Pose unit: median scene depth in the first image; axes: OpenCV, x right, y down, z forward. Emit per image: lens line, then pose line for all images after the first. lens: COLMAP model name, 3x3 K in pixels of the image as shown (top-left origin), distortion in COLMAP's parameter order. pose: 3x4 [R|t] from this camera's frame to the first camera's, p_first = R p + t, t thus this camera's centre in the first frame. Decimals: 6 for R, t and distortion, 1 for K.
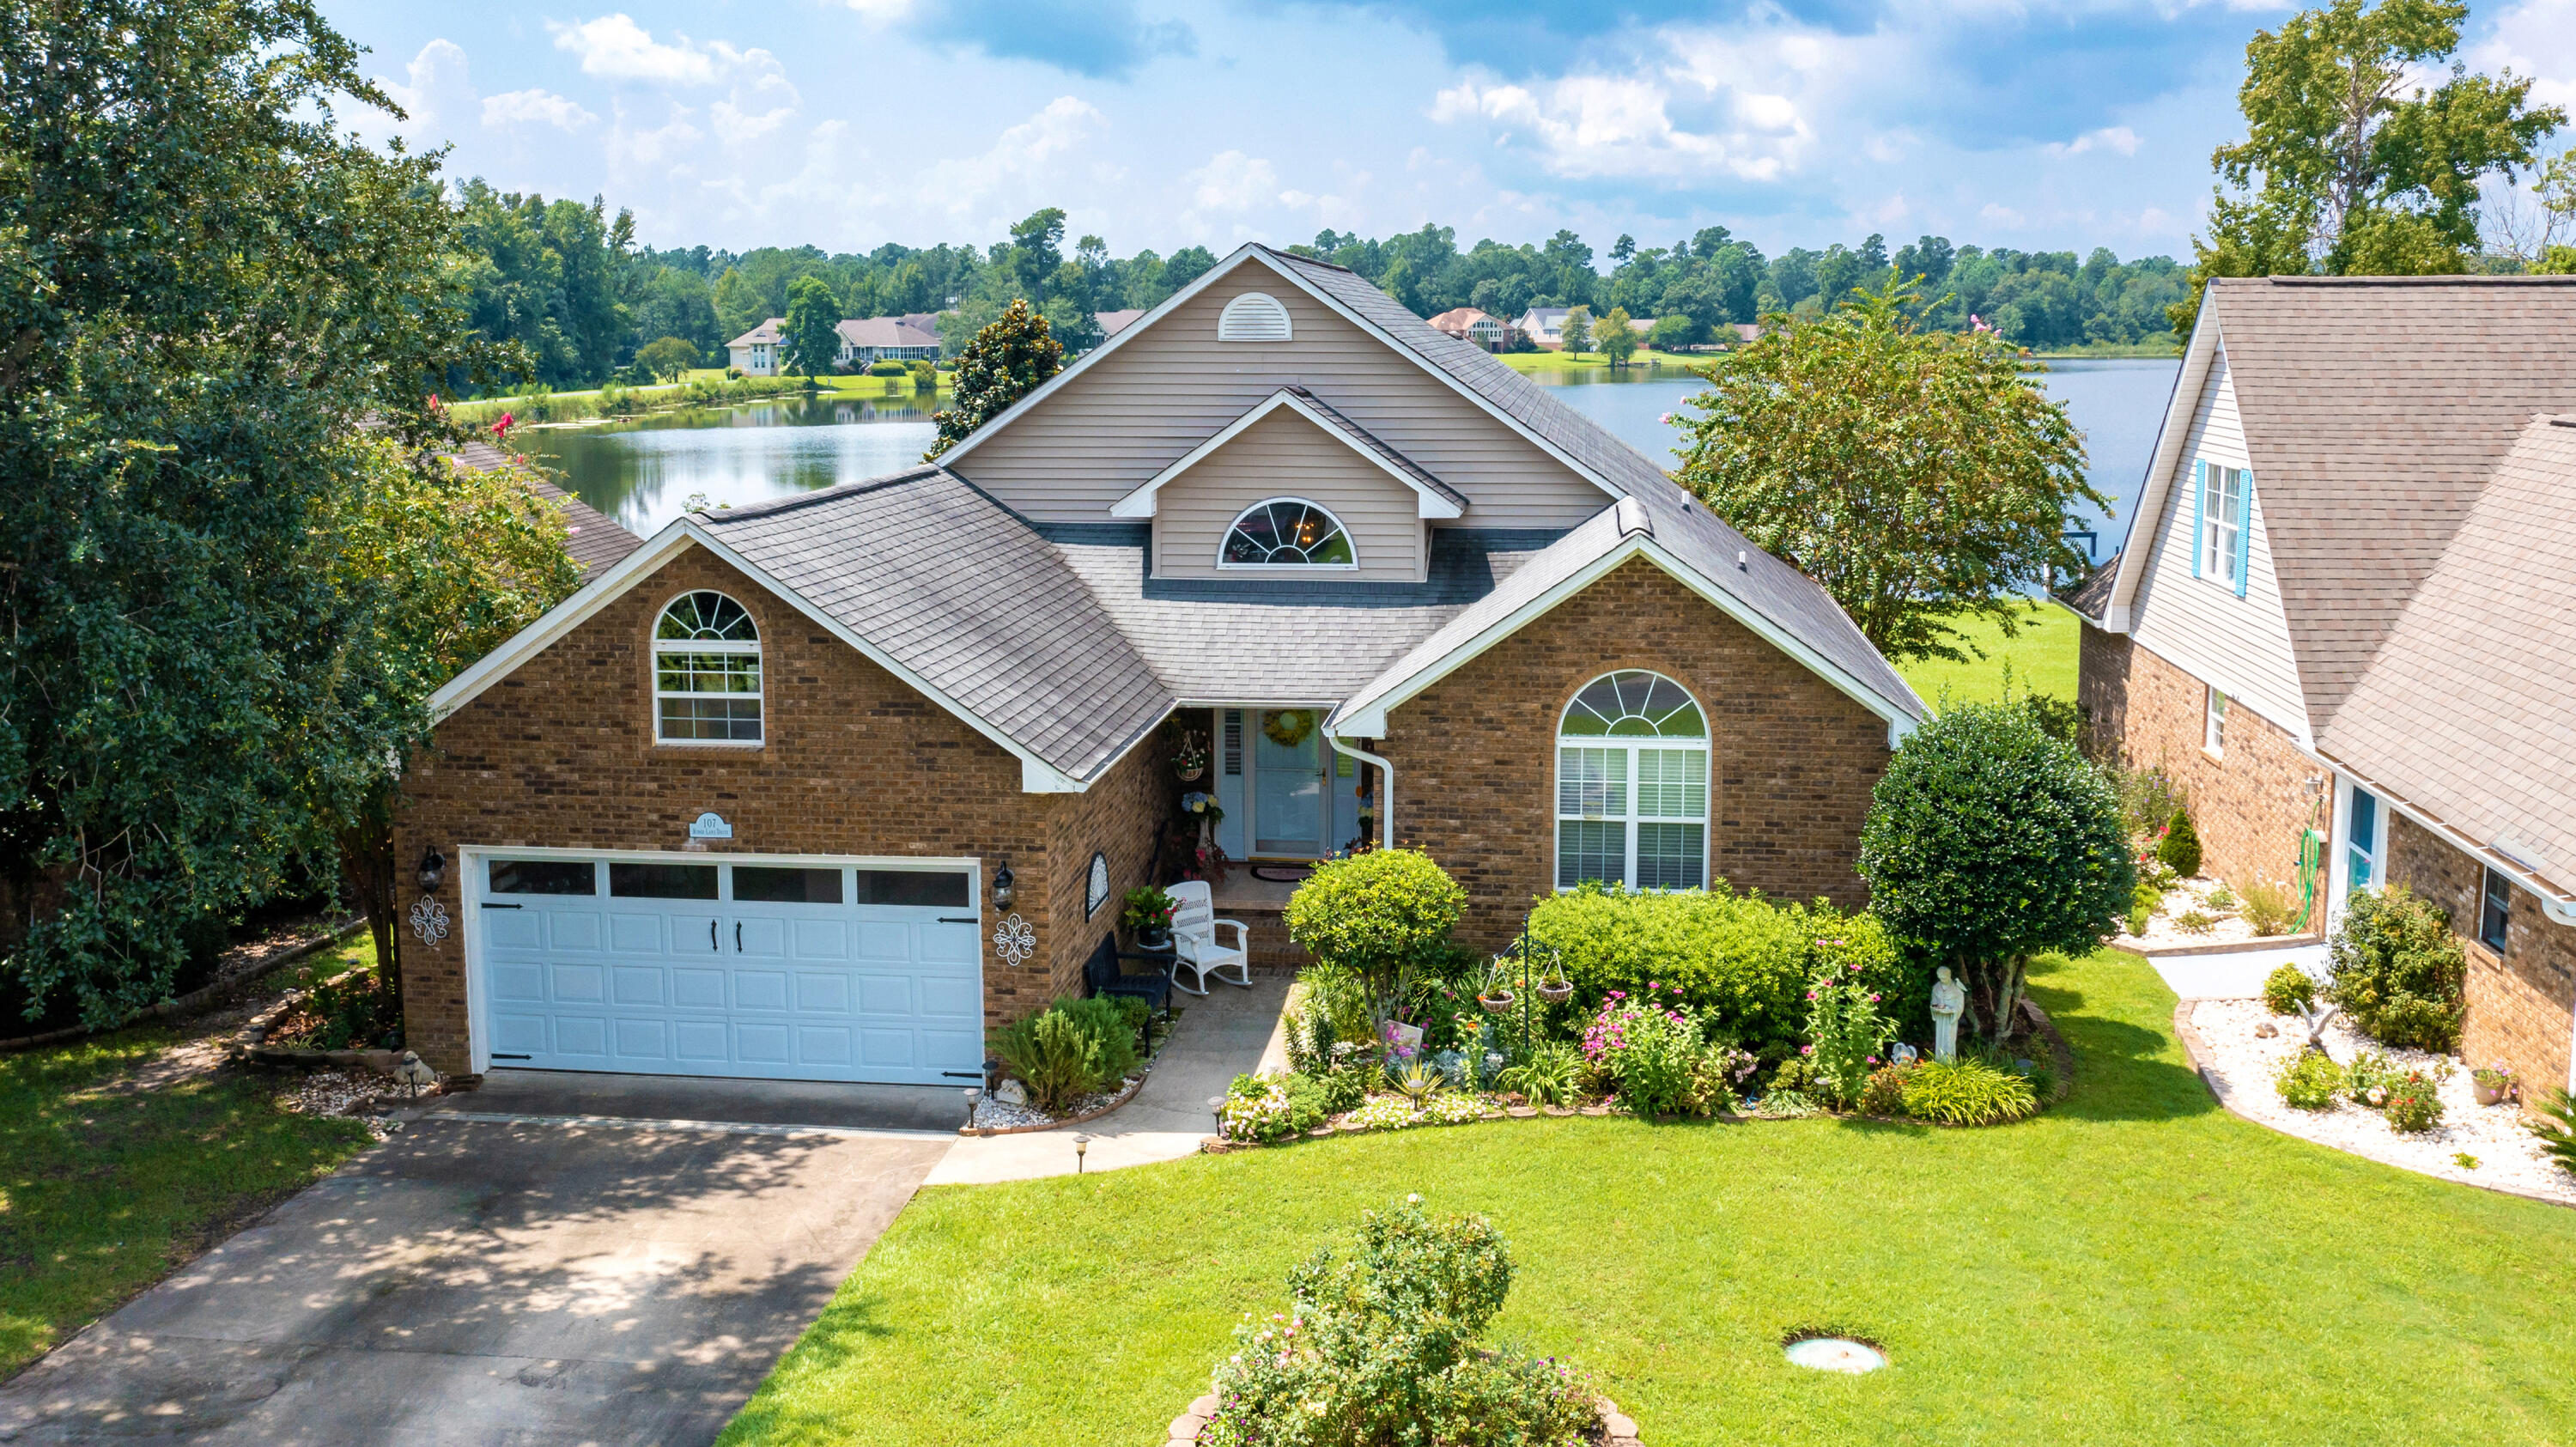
lens RADIAL K [[2168.8, 0, 1288.0], [0, 2168.8, 723.5], [0, 0, 1]] dist [-0.020213, 0.011937]
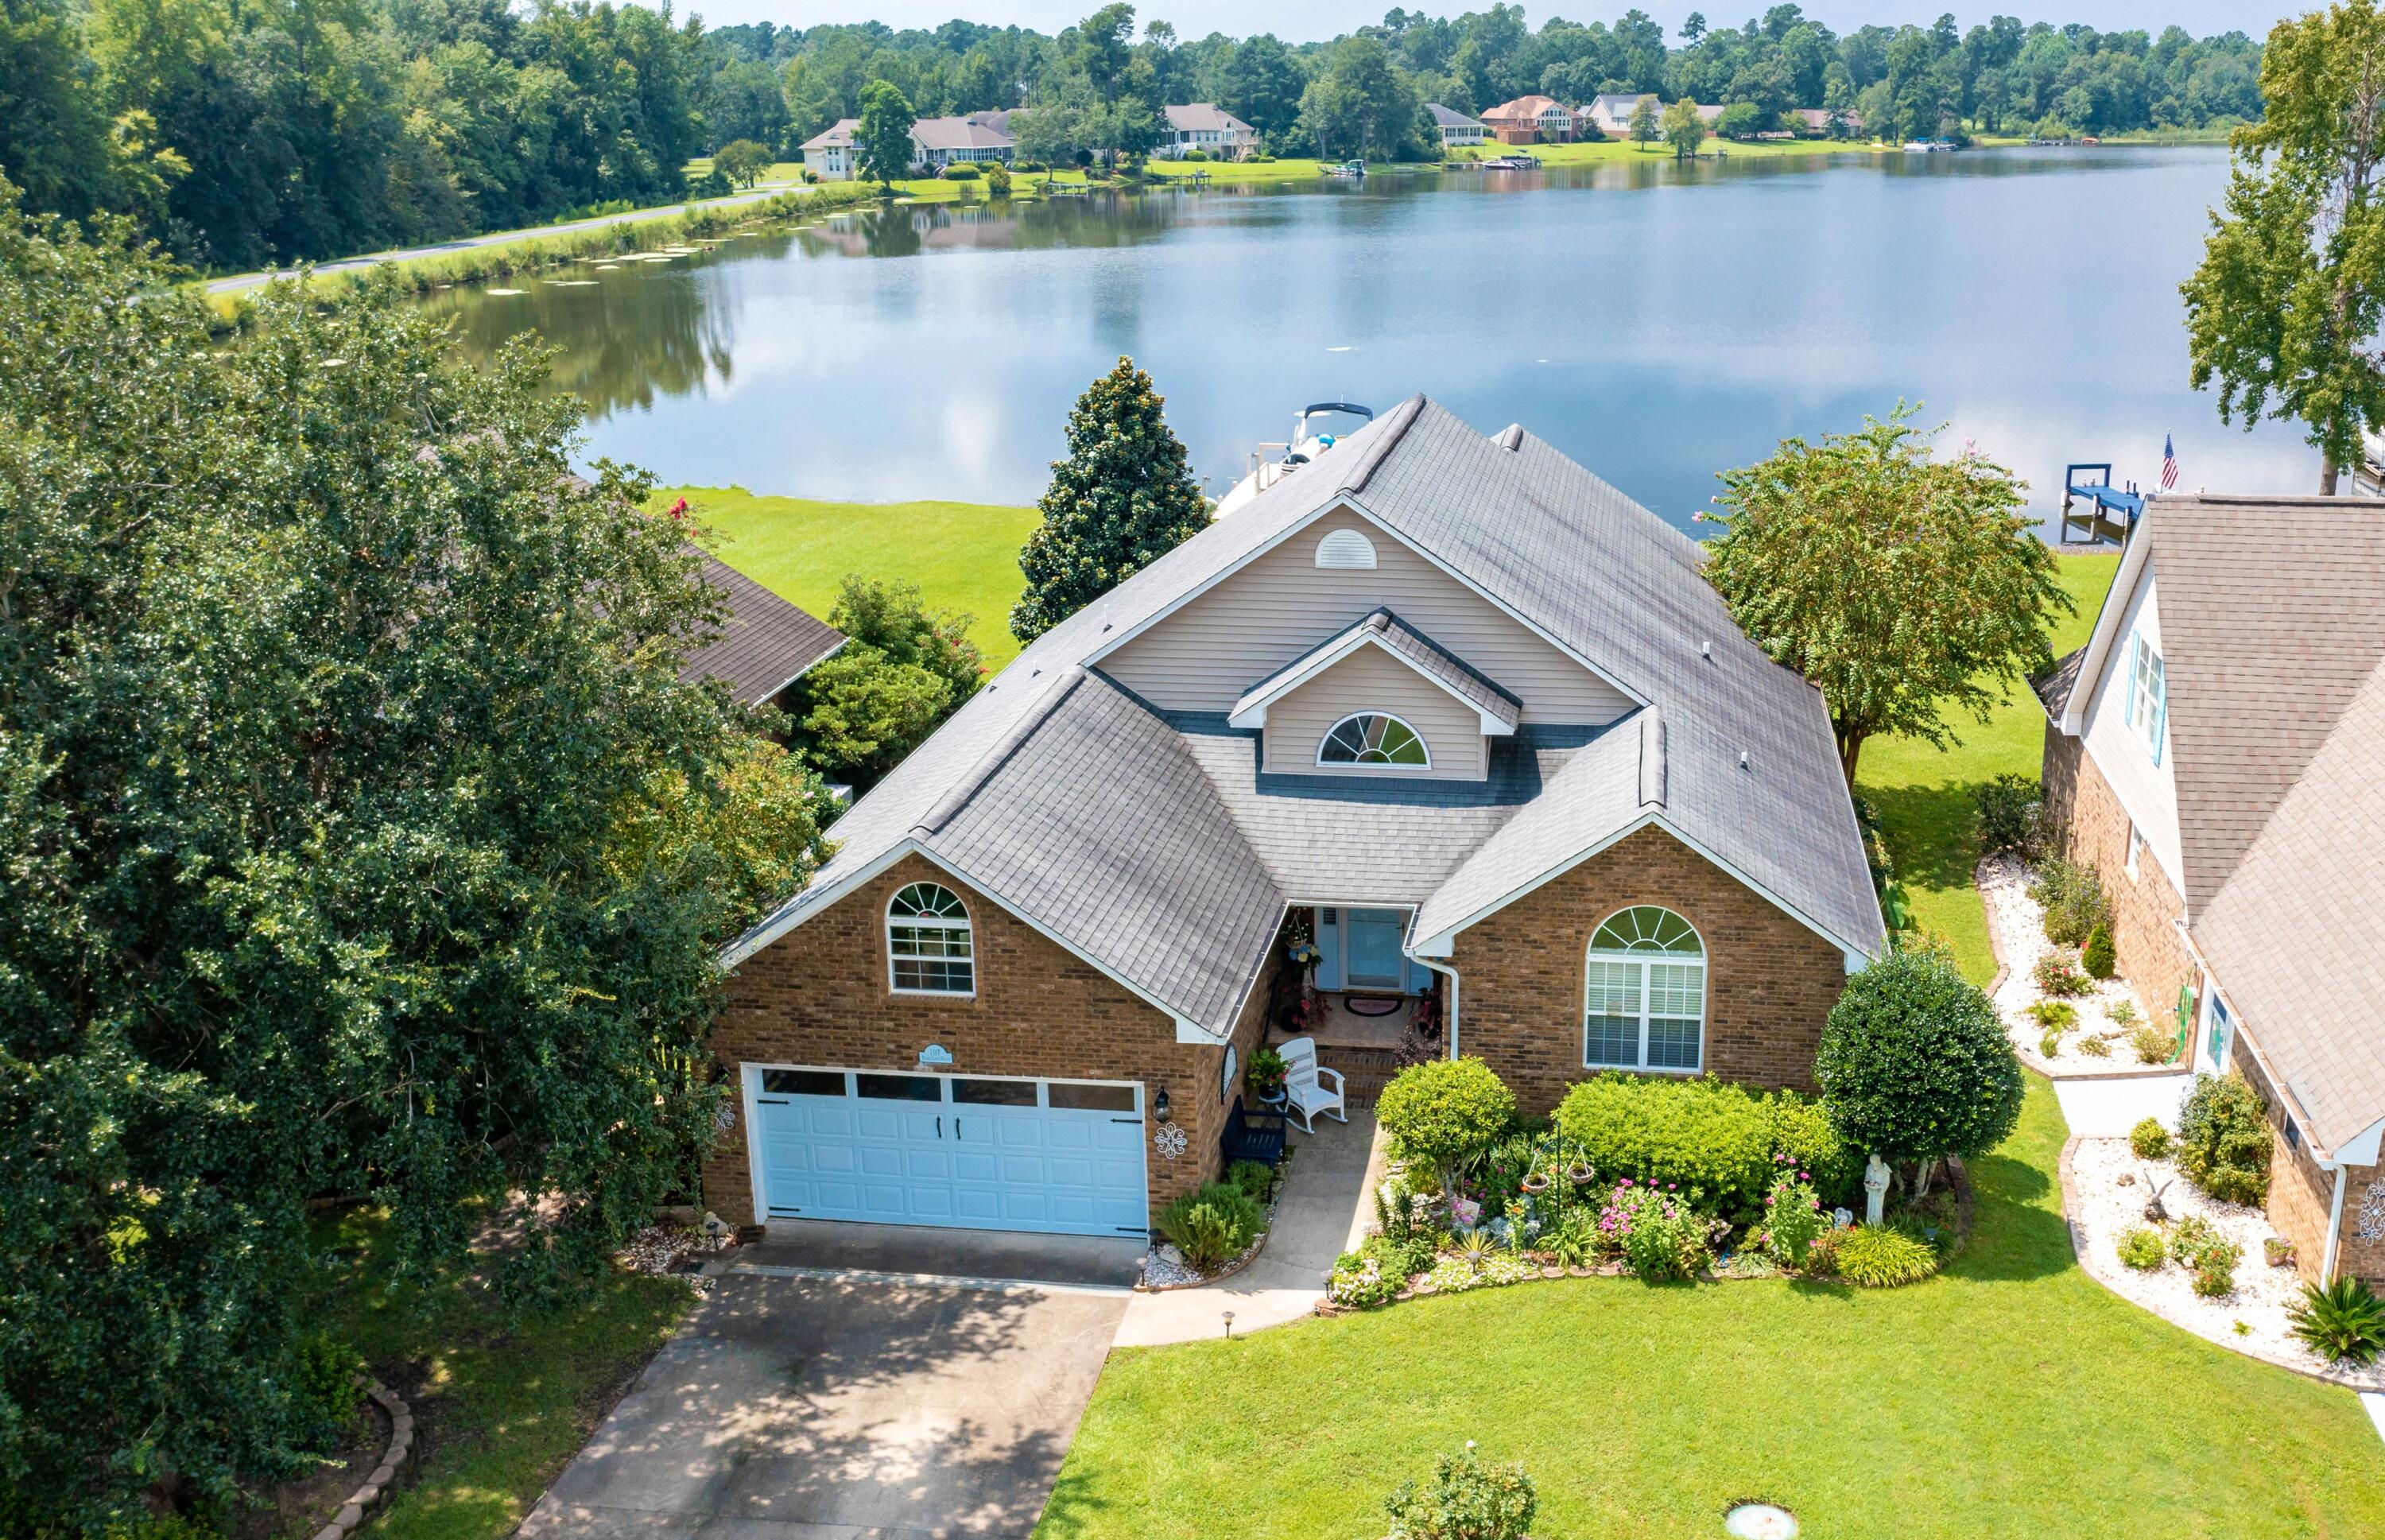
lens RADIAL K [[2101.8, 0, 1370.1], [0, 2101.8, 827.2], [0, 0, 1]] dist [-0.017541, 0.010944]
pose [[0.999980, -0.002240, 0.005928, -0.011561], [0.001256, 0.986940, 0.161081, -0.280491], [-0.006211, -0.161070, 0.986923, -0.220262]]
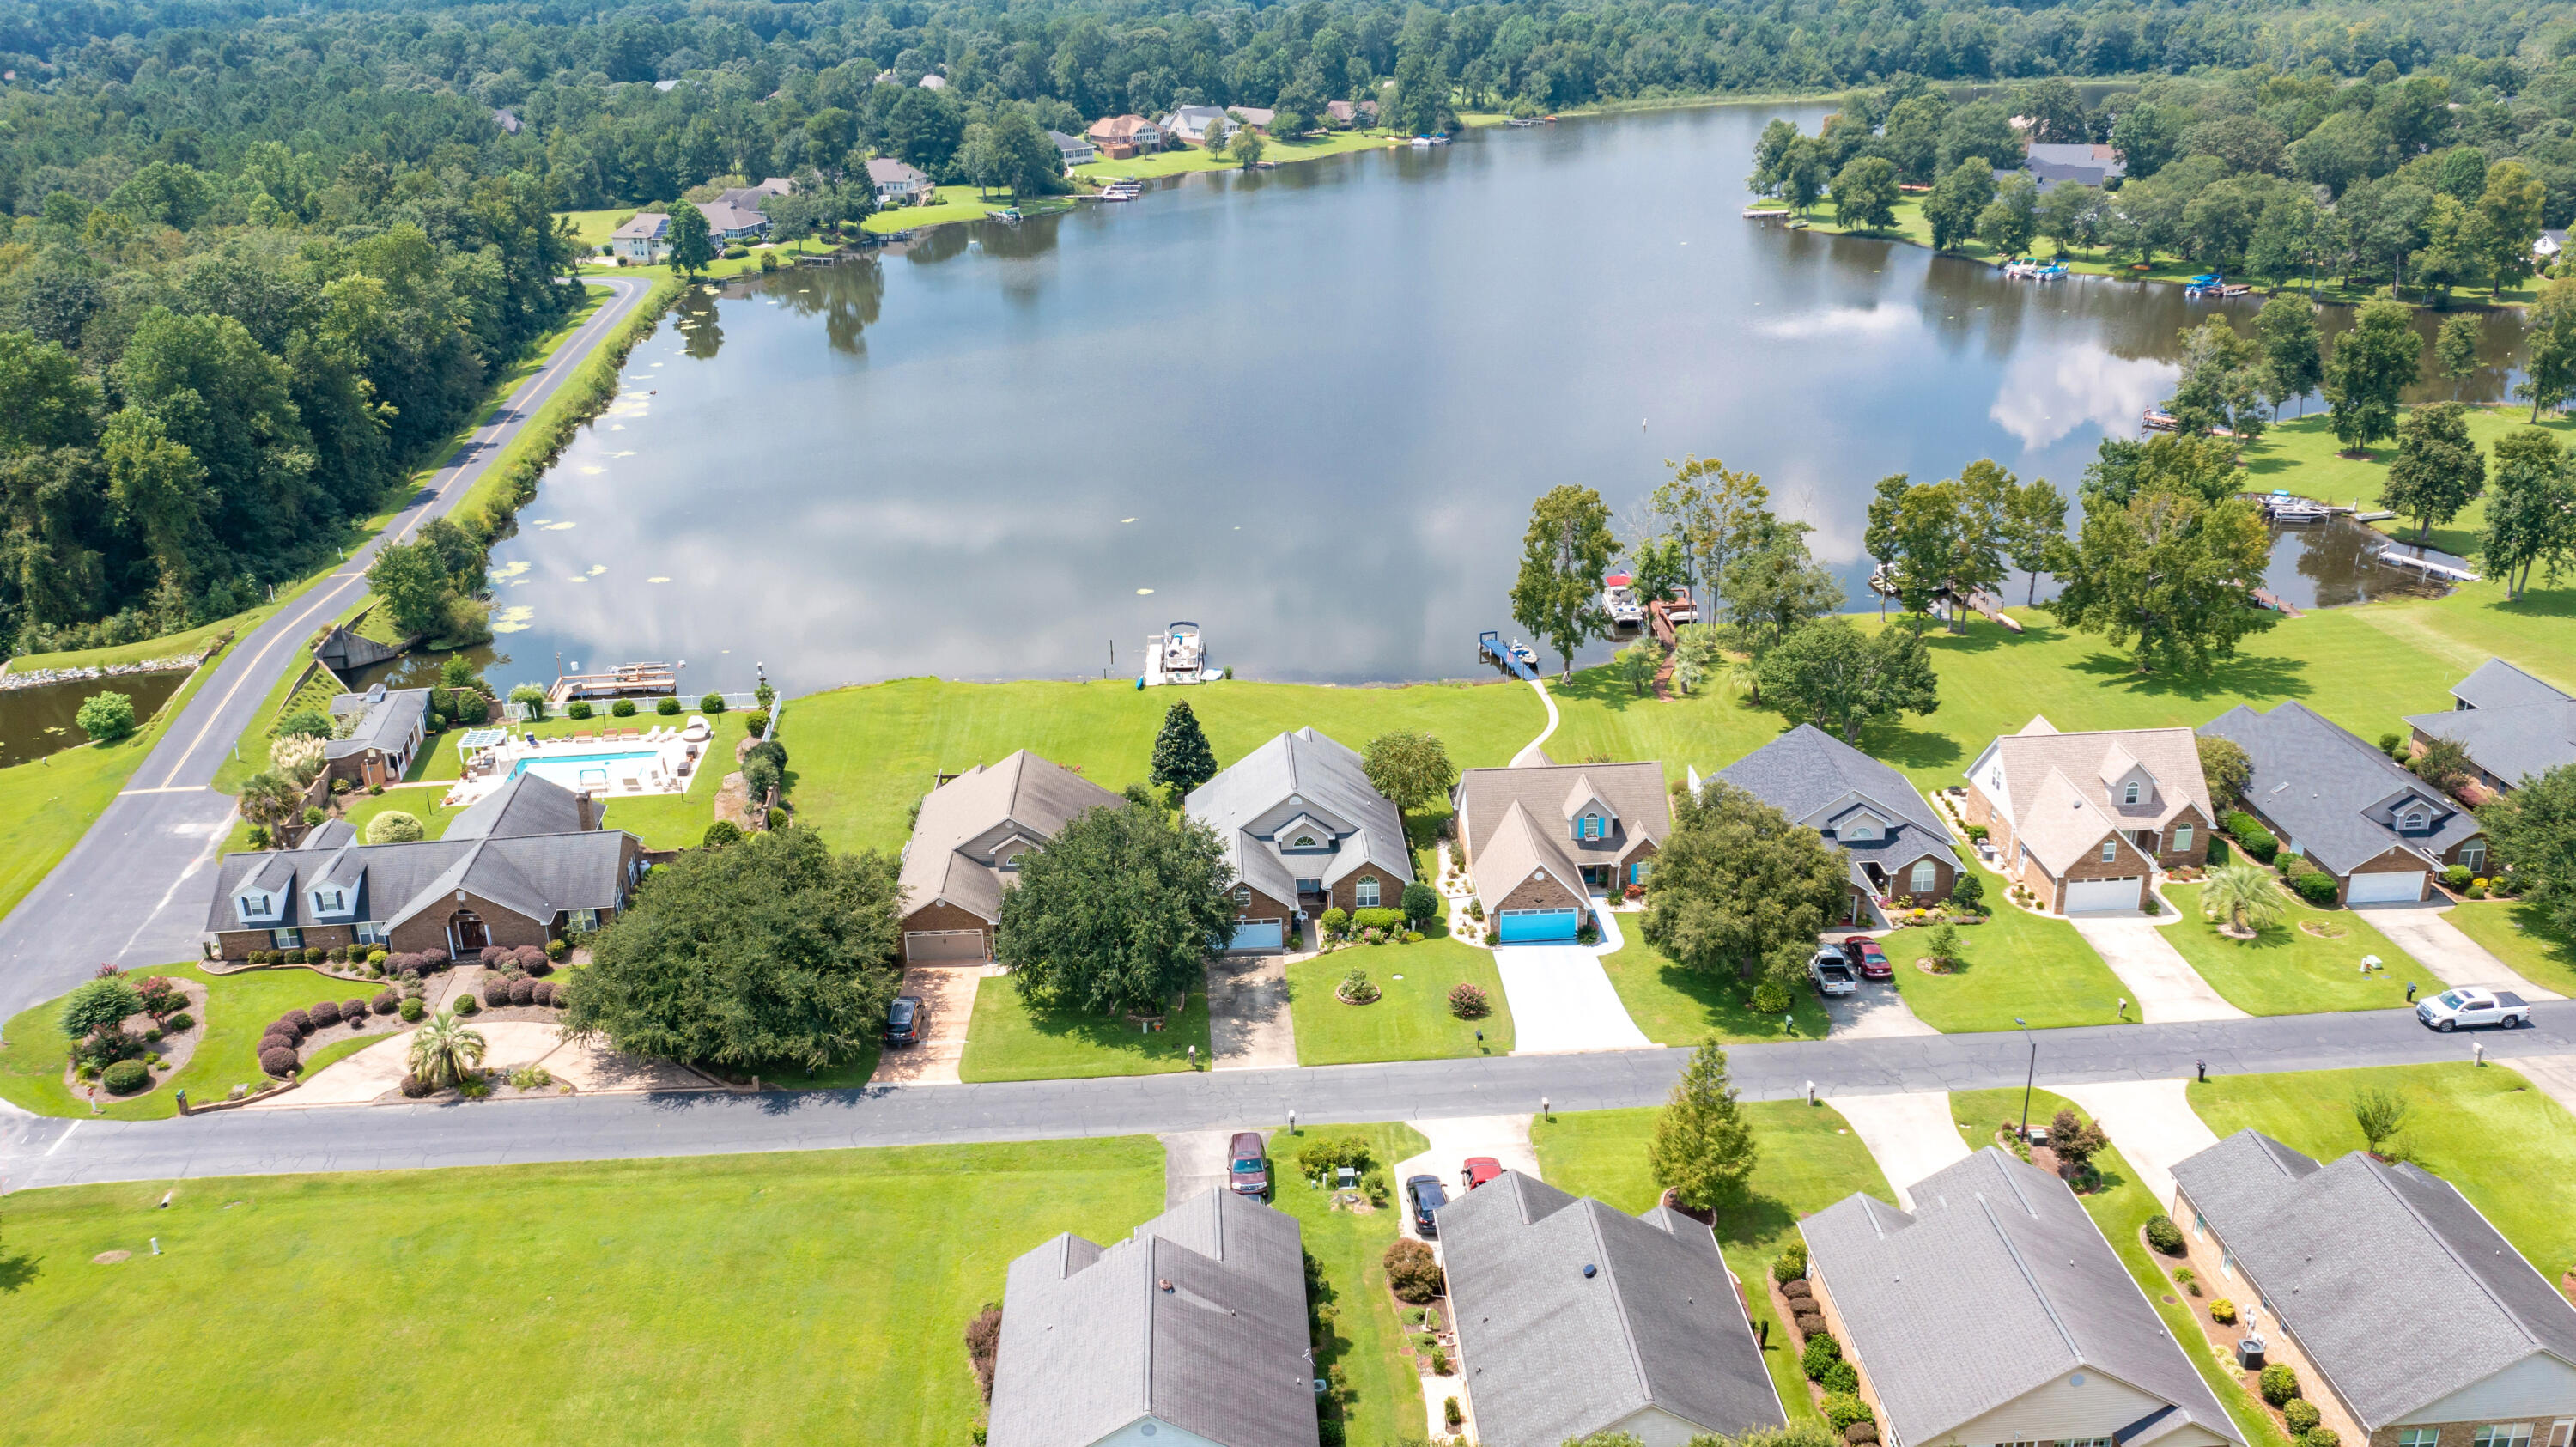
lens RADIAL K [[2050.6, 0, 1288.0], [0, 2050.6, 723.5], [0, 0, 1]] dist [-0.016531, 0.008223]
pose [[0.982492, -0.080394, 0.168069, -1.157570], [0.042598, 0.975146, 0.217429, -1.951000], [-0.181371, -0.206463, 0.961497, -5.166556]]
